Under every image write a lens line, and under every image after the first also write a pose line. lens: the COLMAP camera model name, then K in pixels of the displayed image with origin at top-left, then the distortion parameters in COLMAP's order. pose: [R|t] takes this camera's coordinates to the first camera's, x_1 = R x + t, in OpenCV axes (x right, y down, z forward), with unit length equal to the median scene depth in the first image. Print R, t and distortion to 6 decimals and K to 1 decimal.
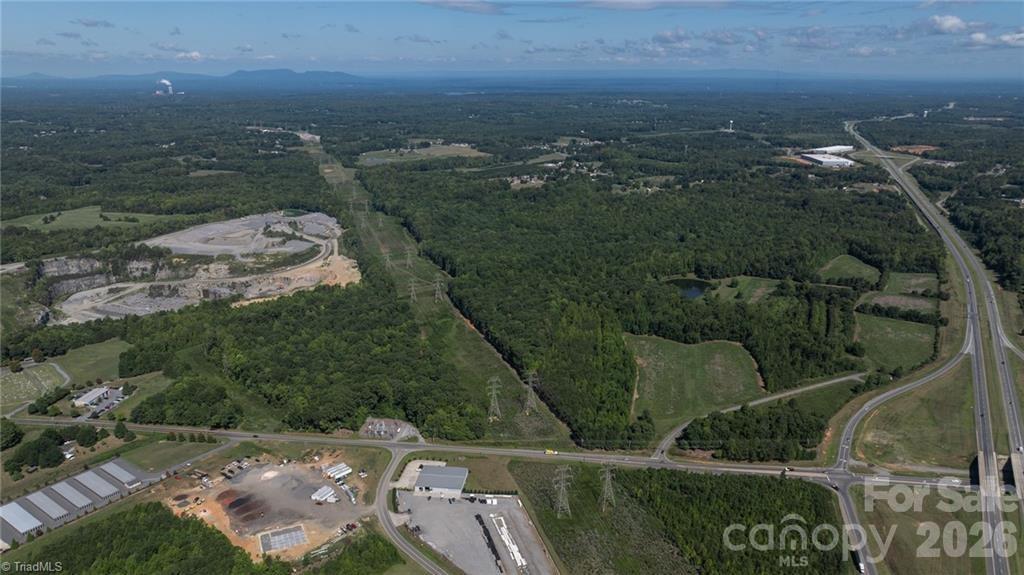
lens RADIAL K [[719.3, 0, 512.0], [0, 719.3, 287.5], [0, 0, 1]] dist [-0.021382, 0.001766]
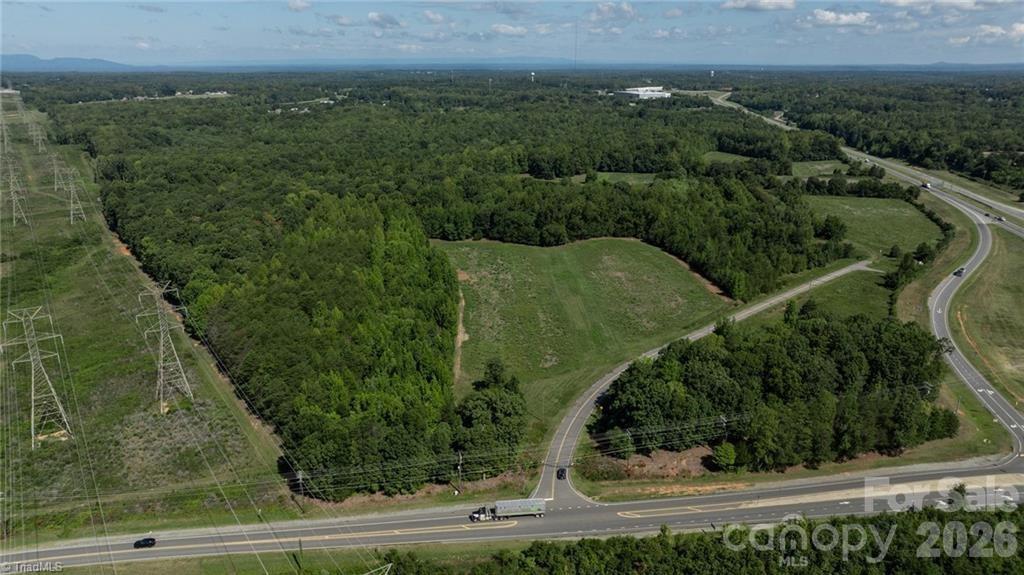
lens RADIAL K [[719.3, 0, 512.0], [0, 719.3, 287.5], [0, 0, 1]] dist [-0.021382, 0.001766]
pose [[0.962700, -0.082613, 0.257650, 0.053625], [0.079541, 0.996581, 0.022343, 0.065575], [-0.258615, -0.001015, 0.965980, 0.333719]]
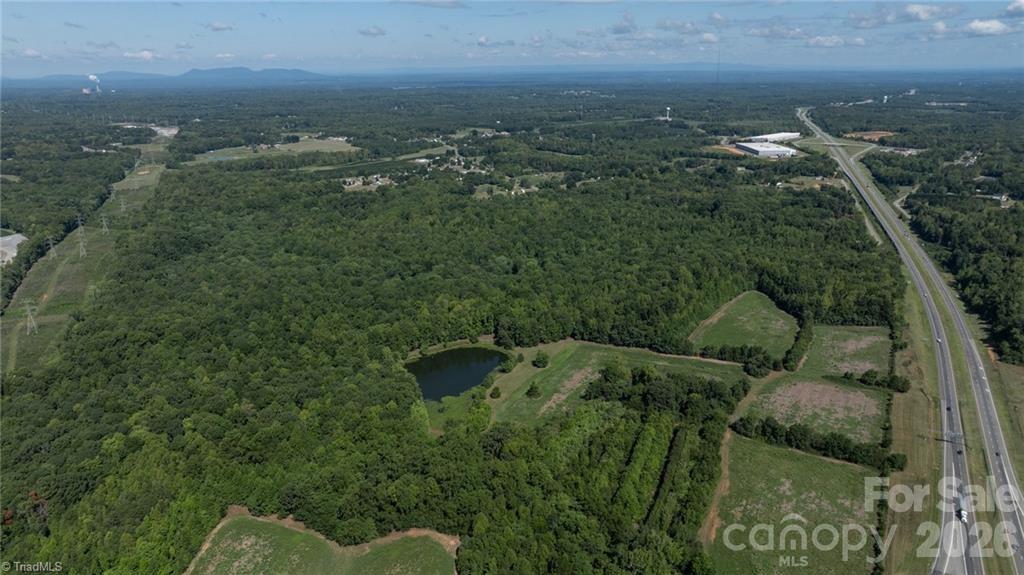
lens RADIAL K [[719.3, 0, 512.0], [0, 719.3, 287.5], [0, 0, 1]] dist [-0.021382, 0.001766]
pose [[0.999105, -0.021910, 0.036175, 0.233349], [0.021750, 0.999752, 0.004816, -0.058801], [-0.036271, -0.004025, 0.999334, 0.372621]]
